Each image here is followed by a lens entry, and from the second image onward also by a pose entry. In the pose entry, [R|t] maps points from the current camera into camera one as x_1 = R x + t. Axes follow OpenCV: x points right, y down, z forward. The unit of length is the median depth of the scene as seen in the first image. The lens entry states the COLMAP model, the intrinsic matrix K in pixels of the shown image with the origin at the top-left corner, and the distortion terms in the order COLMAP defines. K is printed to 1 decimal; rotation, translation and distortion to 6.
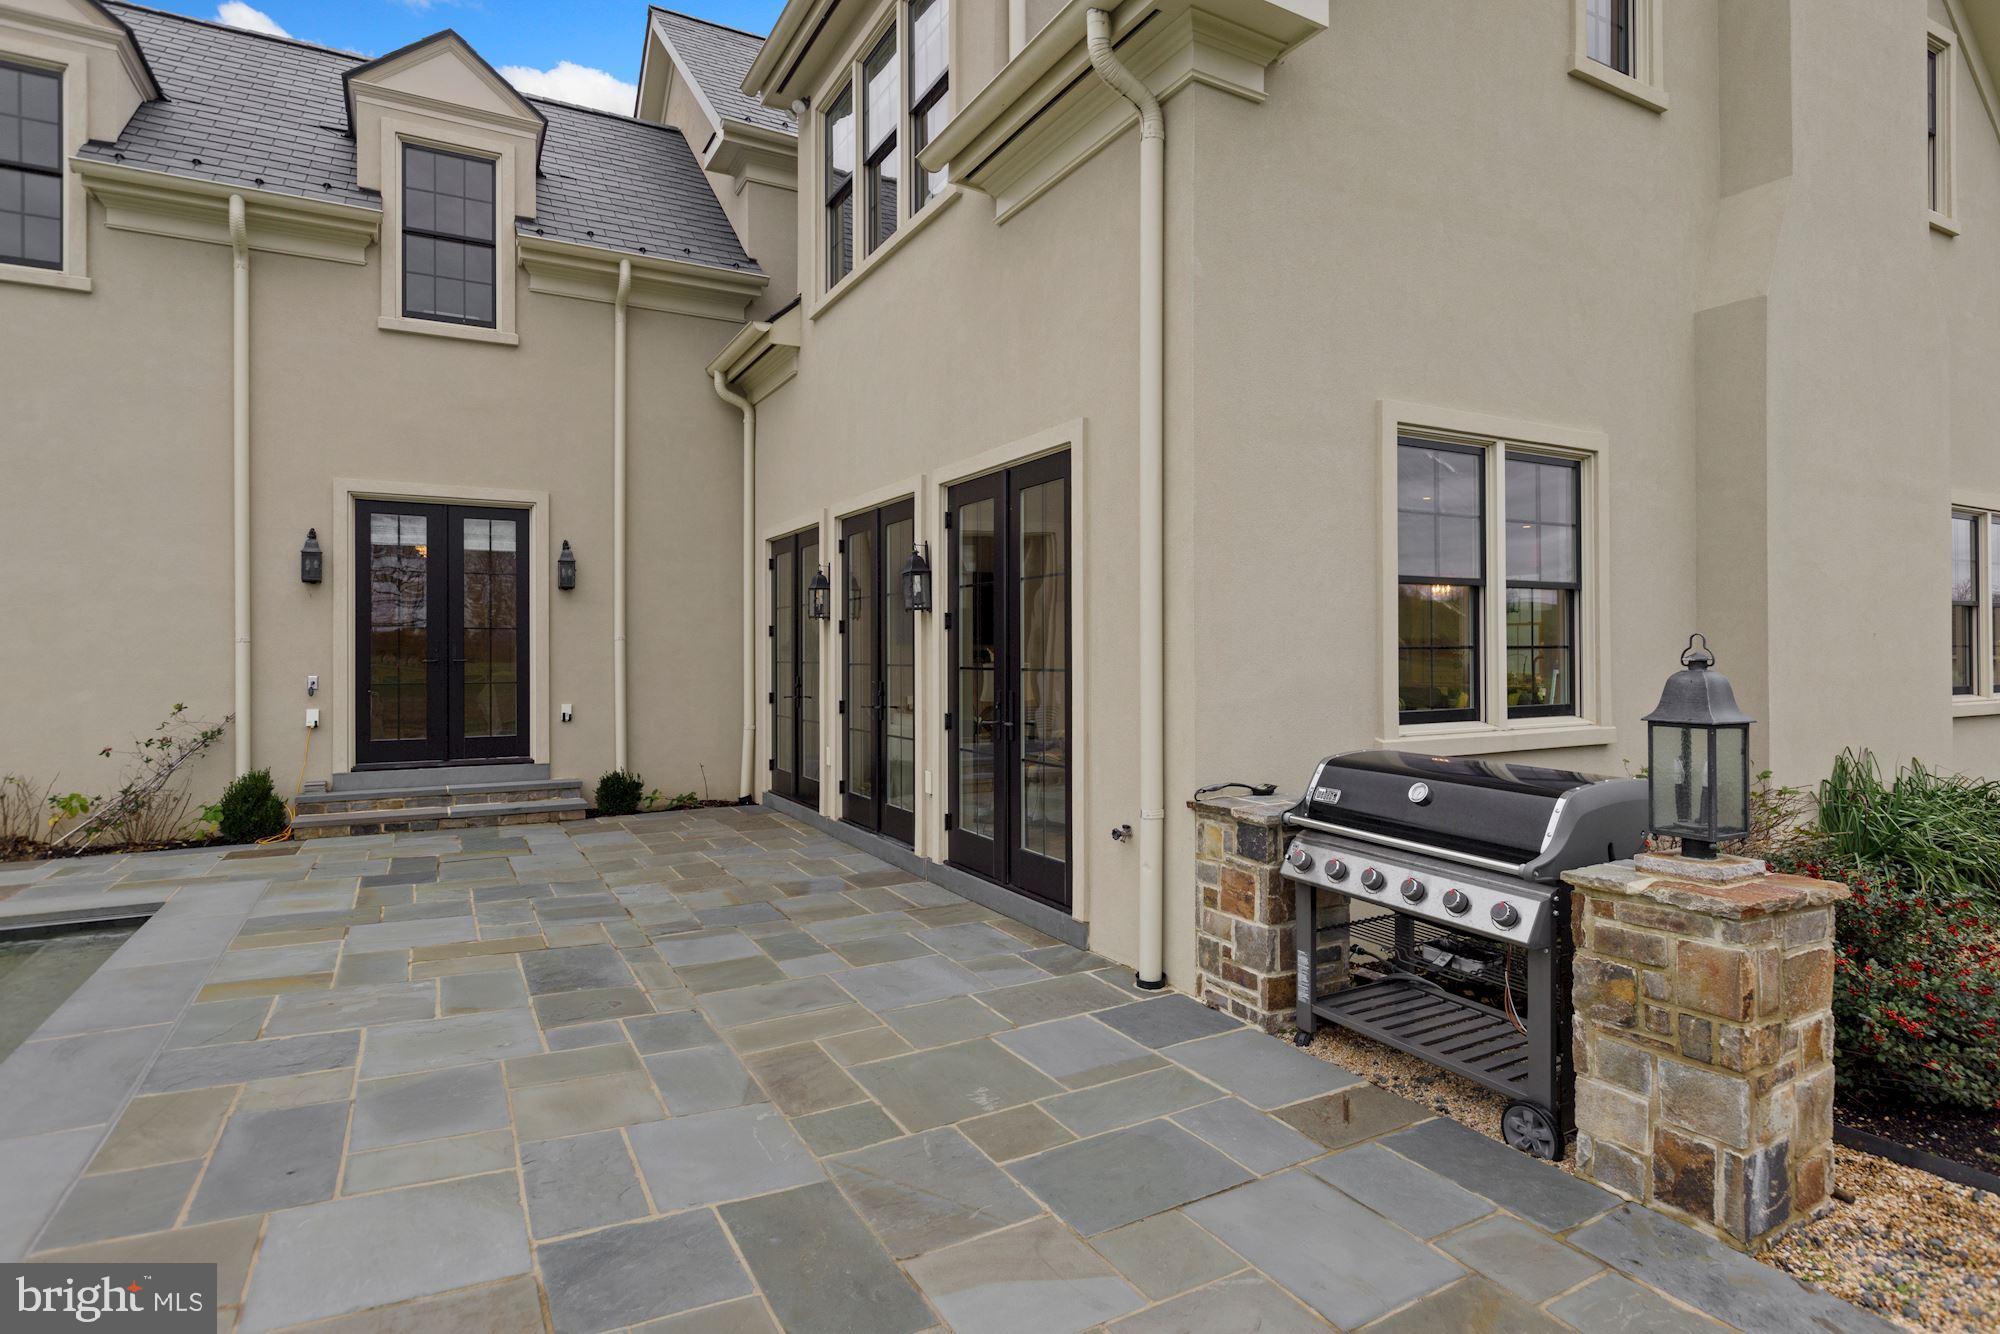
lens RADIAL K [[1054.9, 0, 999.9], [0, 1054.9, 653.0], [0, 0, 1]] dist [-0.001226, -0.001701]
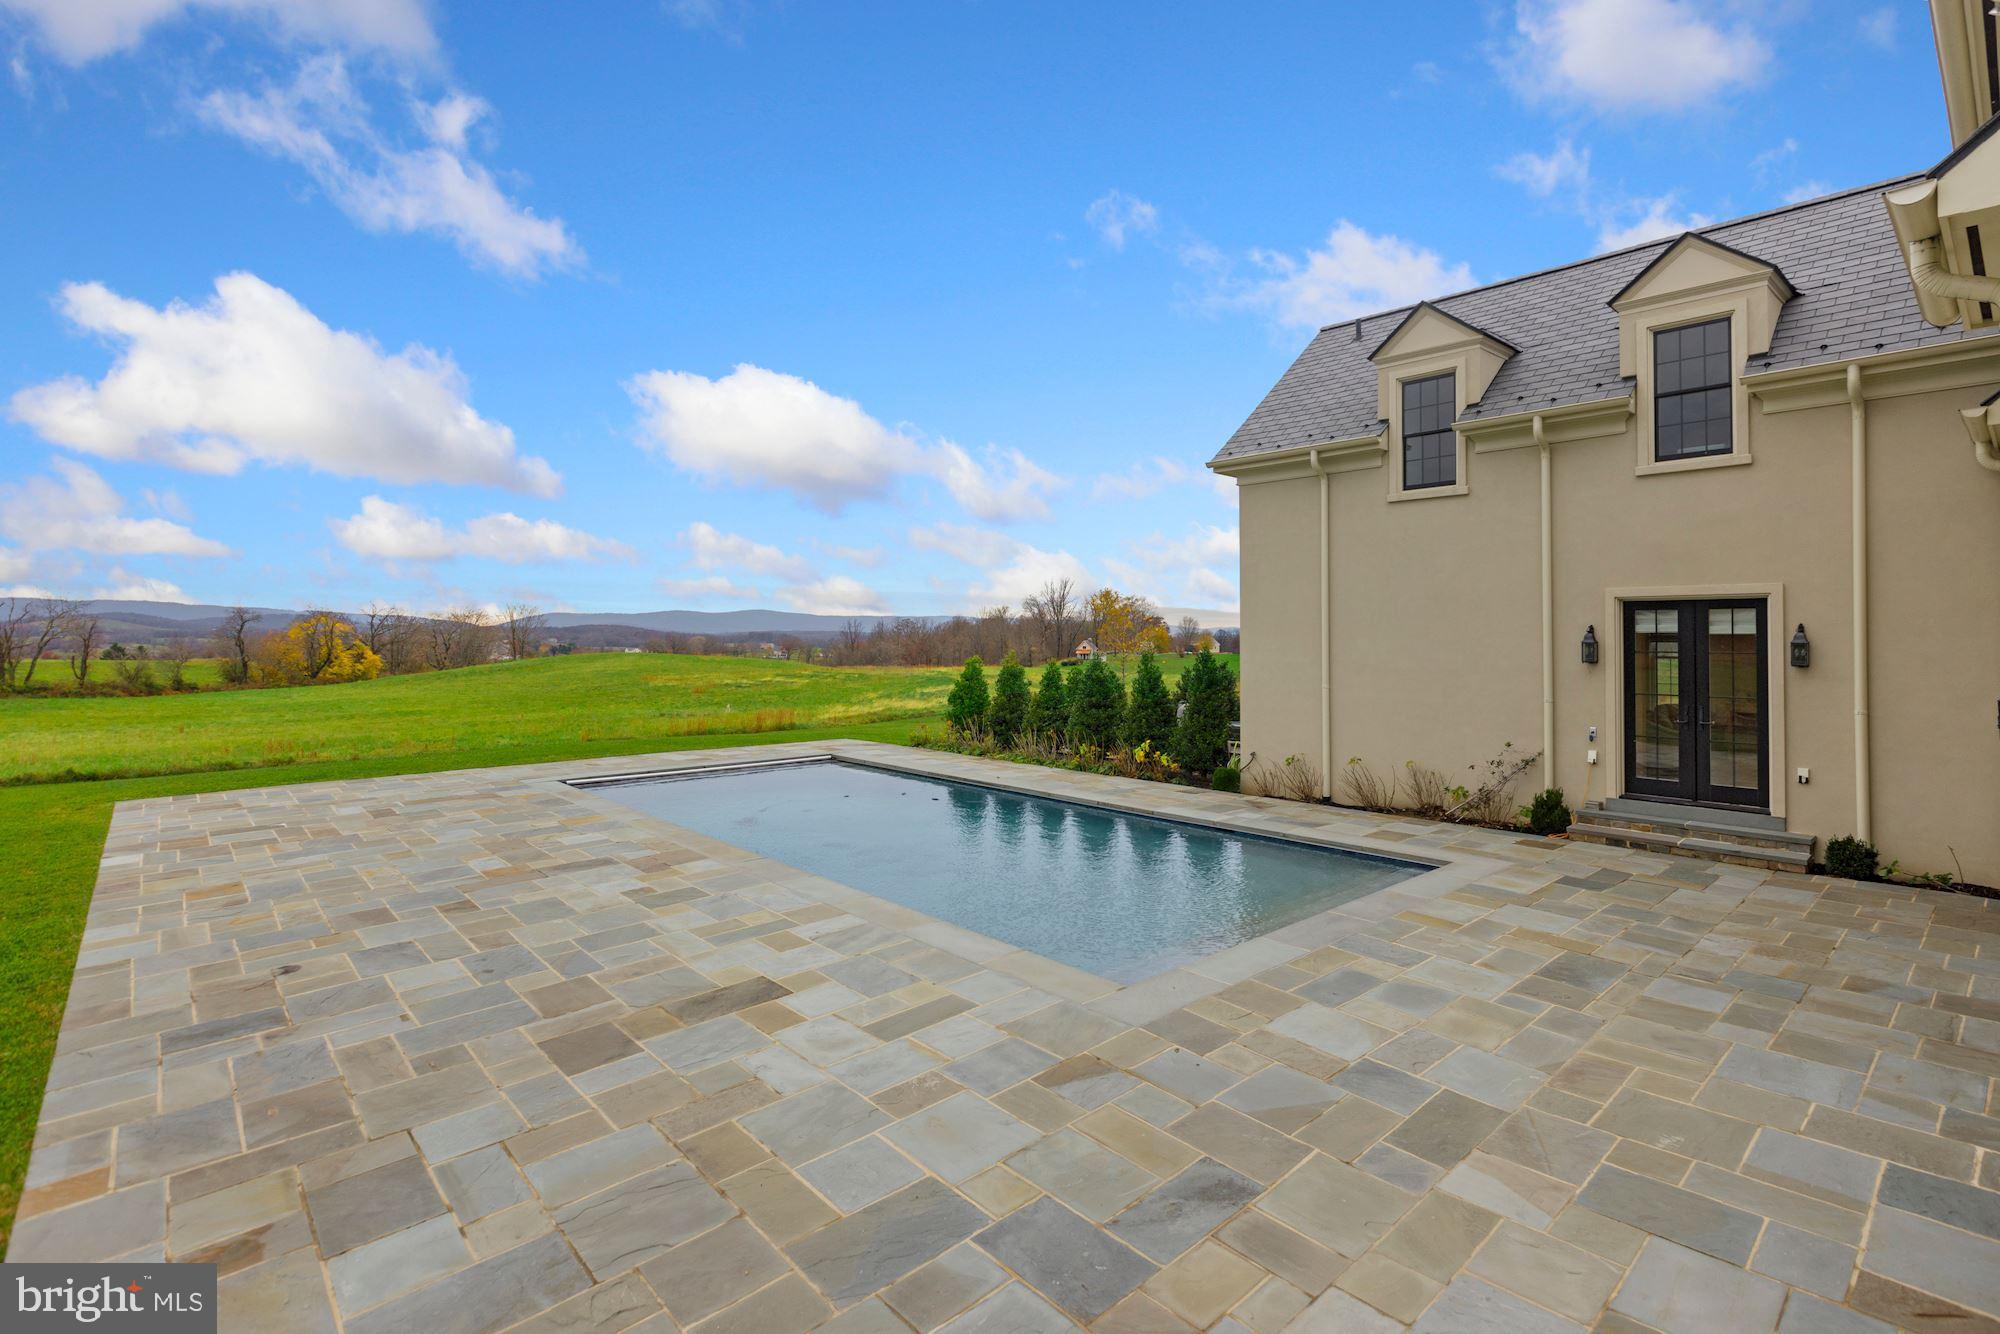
lens RADIAL K [[926.5, 0, 1017.1], [0, 926.5, 631.8], [0, 0, 1]] dist [-0.002575, -0.000749]
pose [[0.230794, -0.005336, -0.972988, 0.567513], [0.000426, 0.999985, -0.005383, -0.146386], [0.973002, 0.000828, 0.230793, -0.080801]]
